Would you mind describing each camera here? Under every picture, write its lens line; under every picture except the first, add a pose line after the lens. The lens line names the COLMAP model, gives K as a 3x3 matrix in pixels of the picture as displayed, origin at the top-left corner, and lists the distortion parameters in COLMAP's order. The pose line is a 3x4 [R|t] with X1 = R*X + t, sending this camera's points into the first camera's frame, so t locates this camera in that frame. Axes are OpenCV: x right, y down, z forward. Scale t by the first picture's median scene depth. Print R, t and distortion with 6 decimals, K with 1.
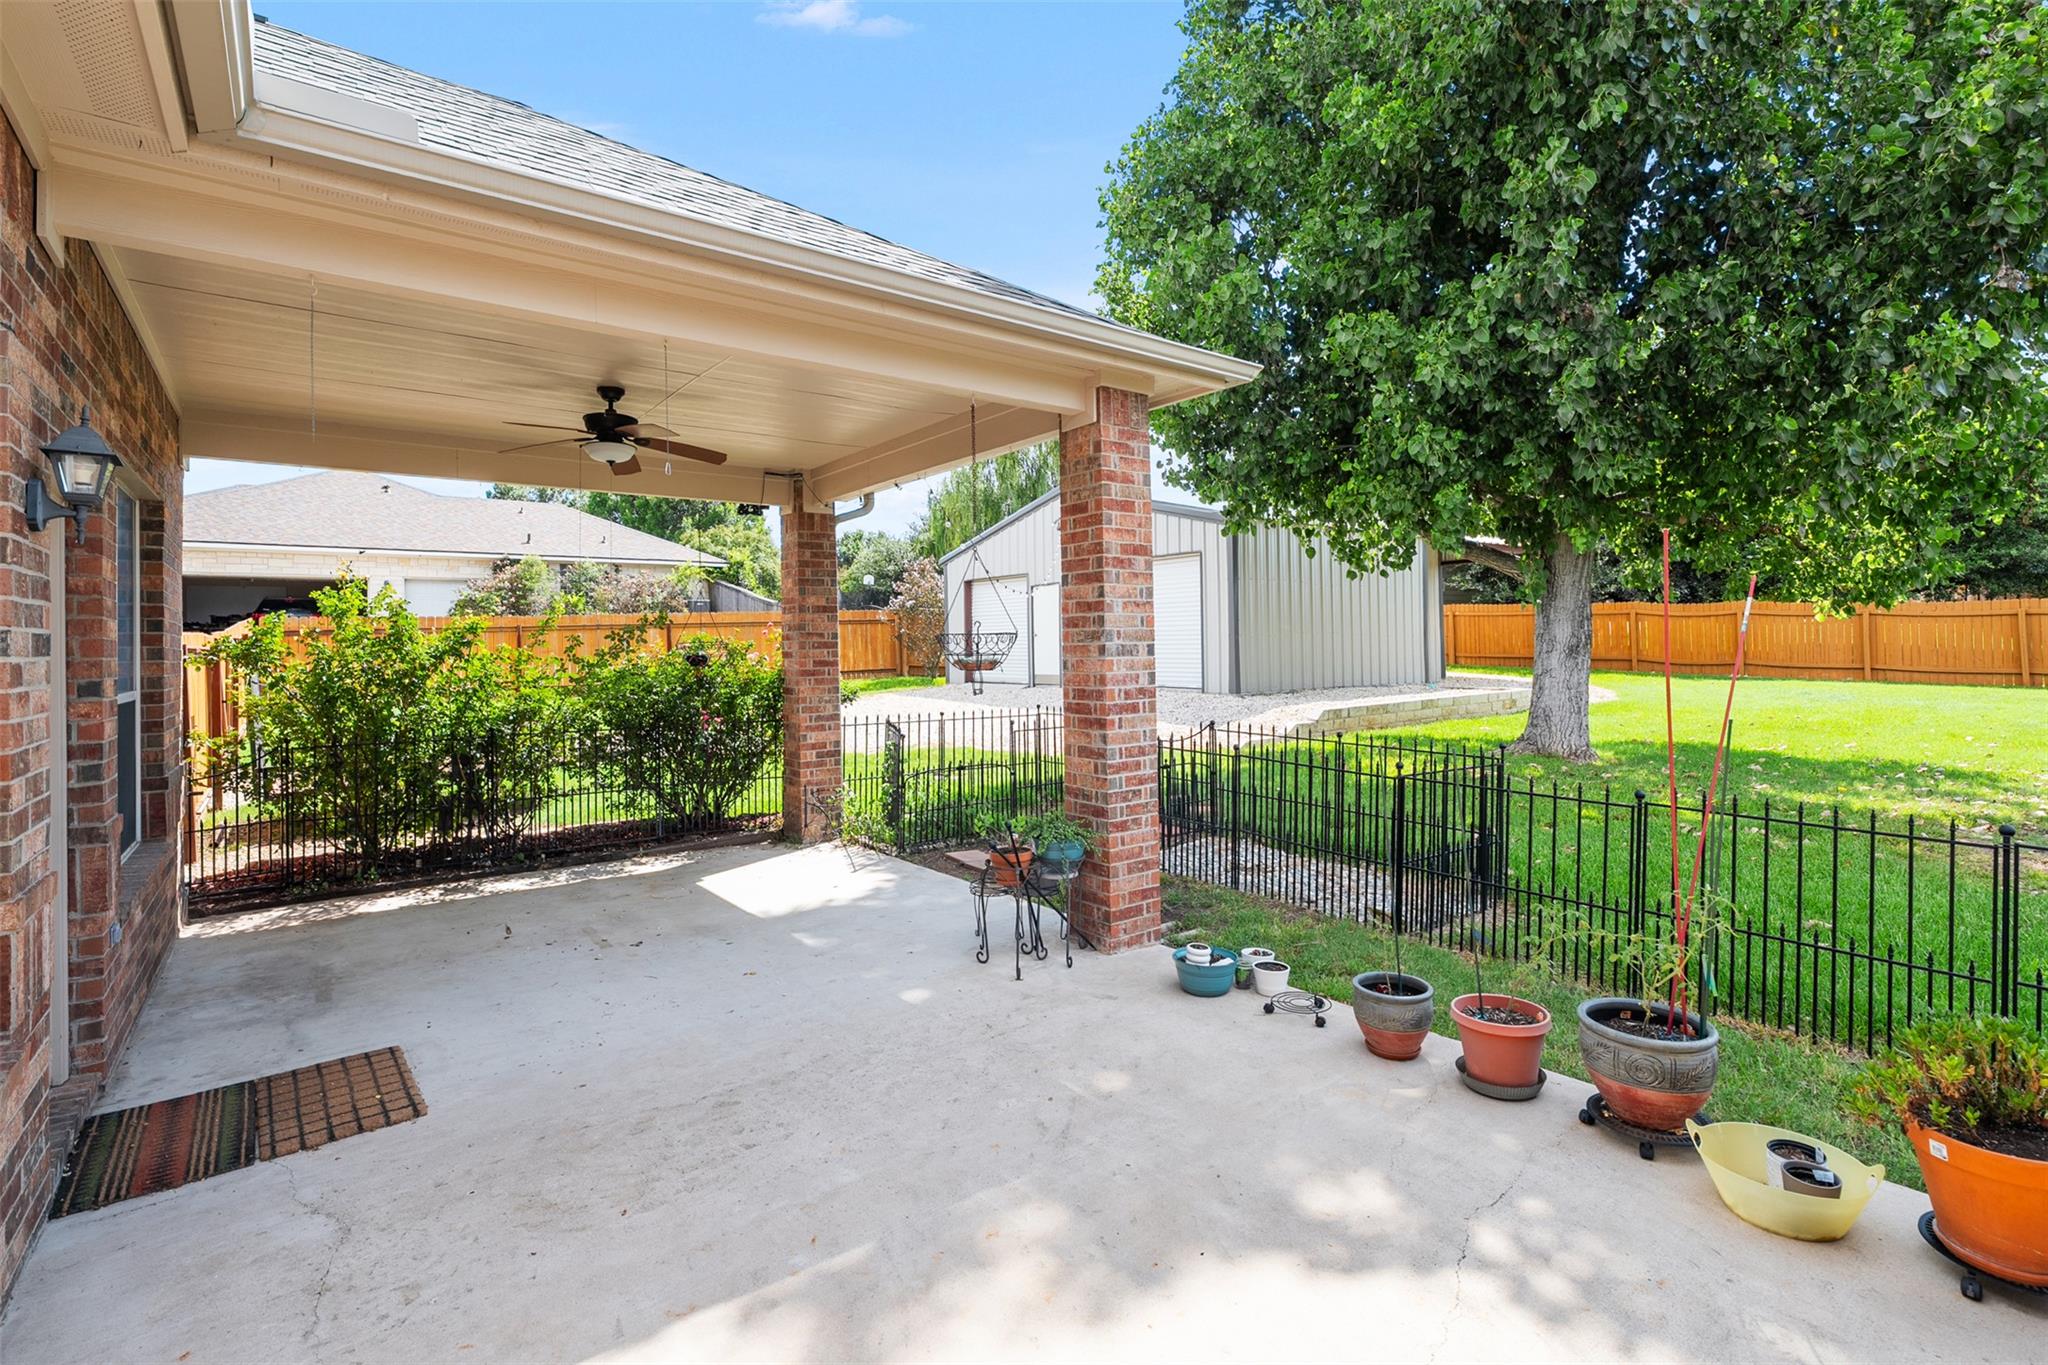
lens RADIAL K [[930.6, 0, 1034.6], [0, 930.6, 664.2], [0, 0, 1]] dist [0.000351, 0.000044]
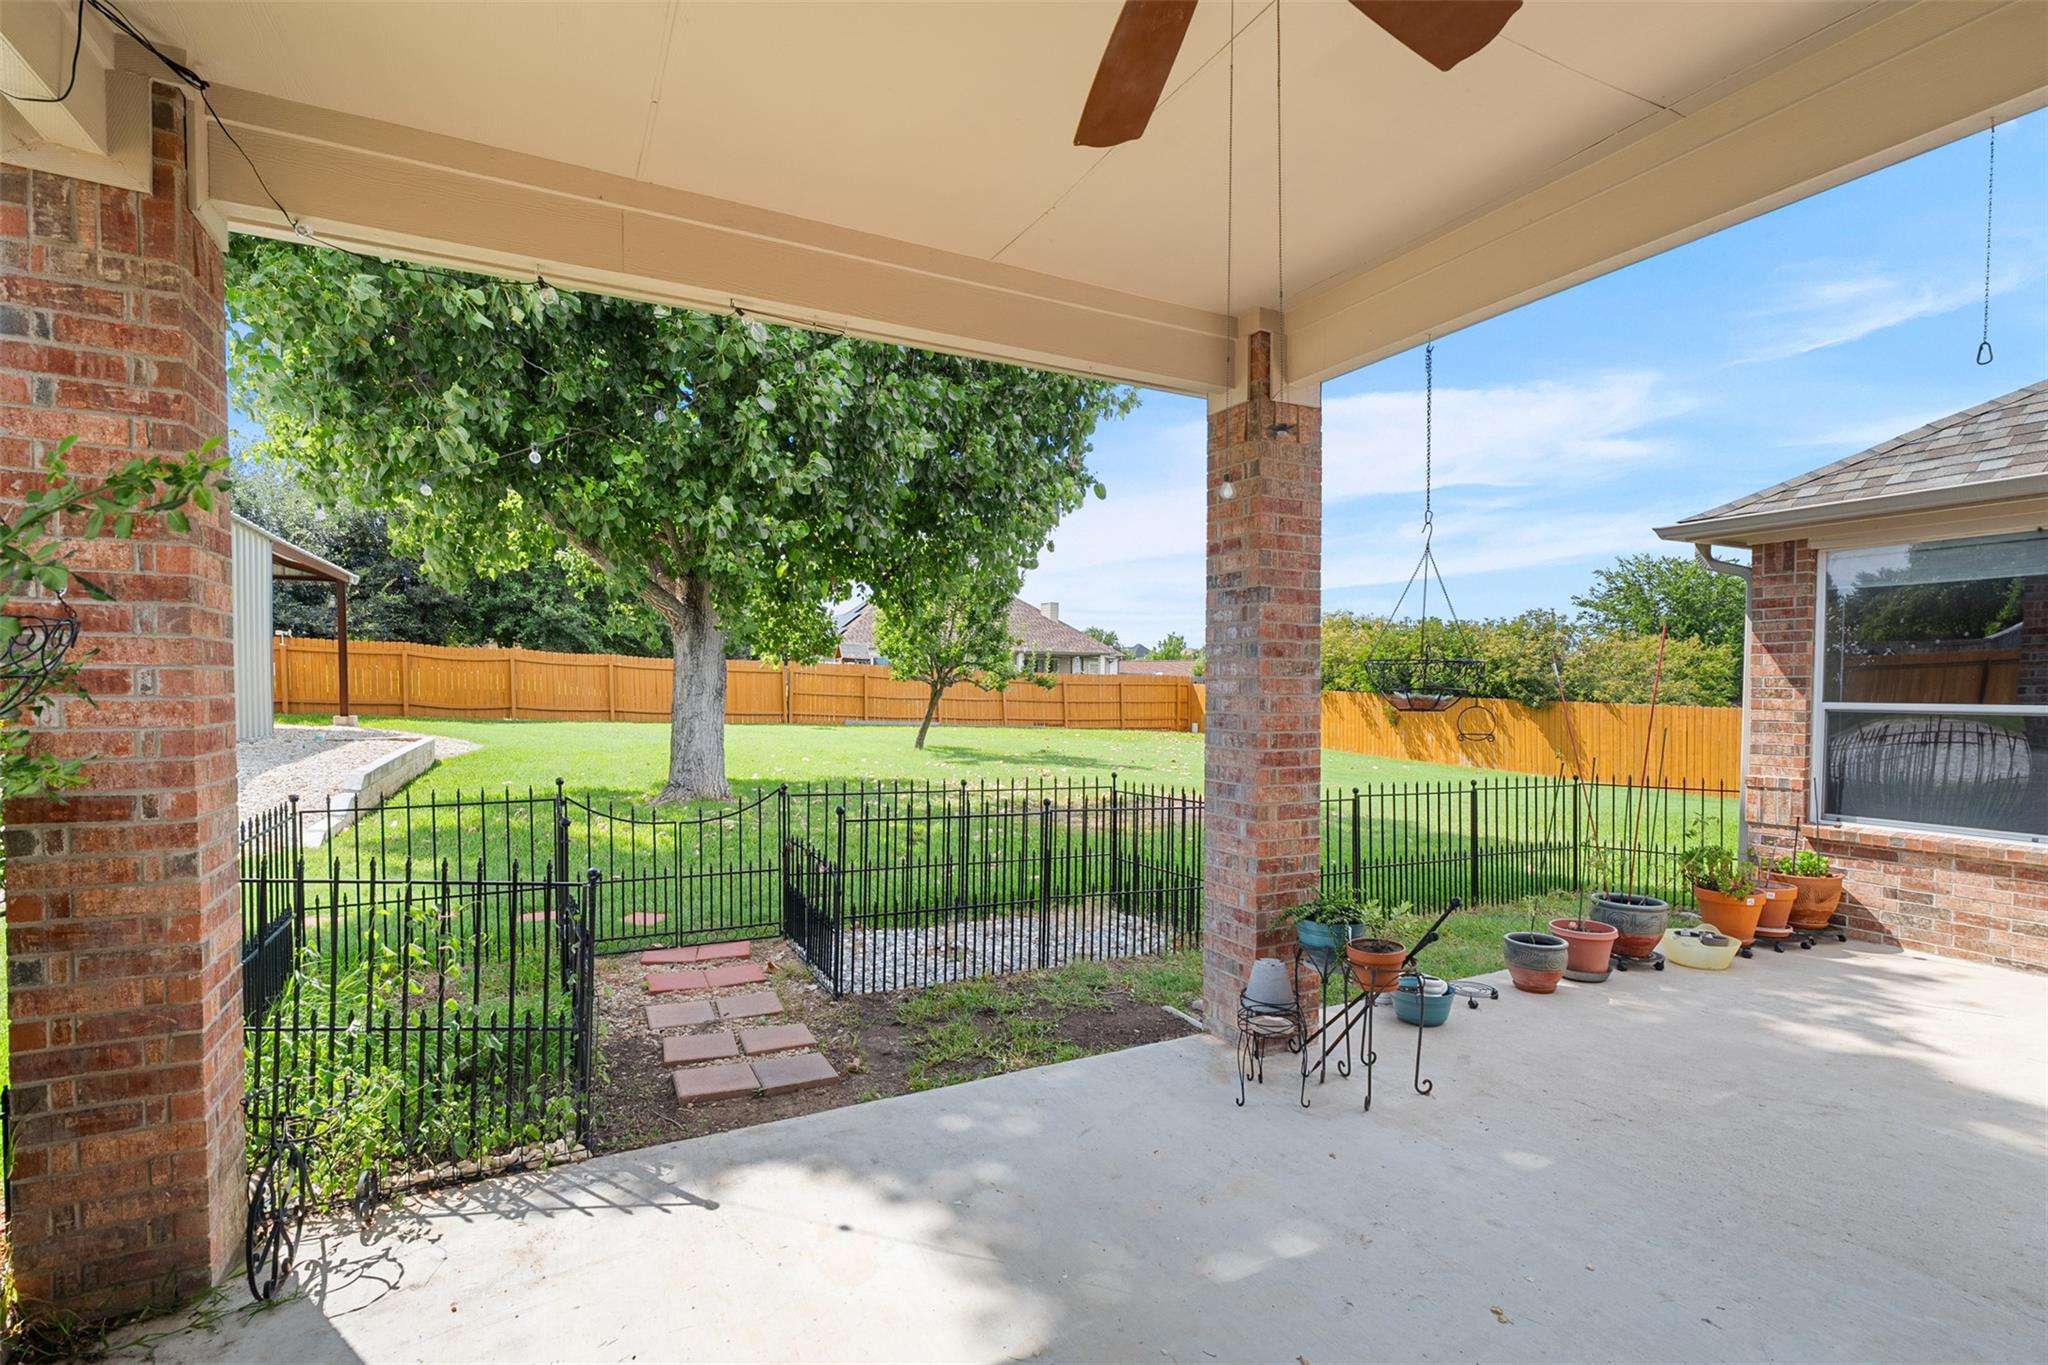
lens RADIAL K [[928.8, 0, 1022.0], [0, 928.8, 729.6], [0, 0, 1]] dist [-0.000374, 0.000246]
pose [[0.197289, -0.029346, 0.979906, -0.775091], [0.009352, 0.999563, 0.028052, -0.001951], [-0.980301, 0.003630, 0.197477, 1.060982]]
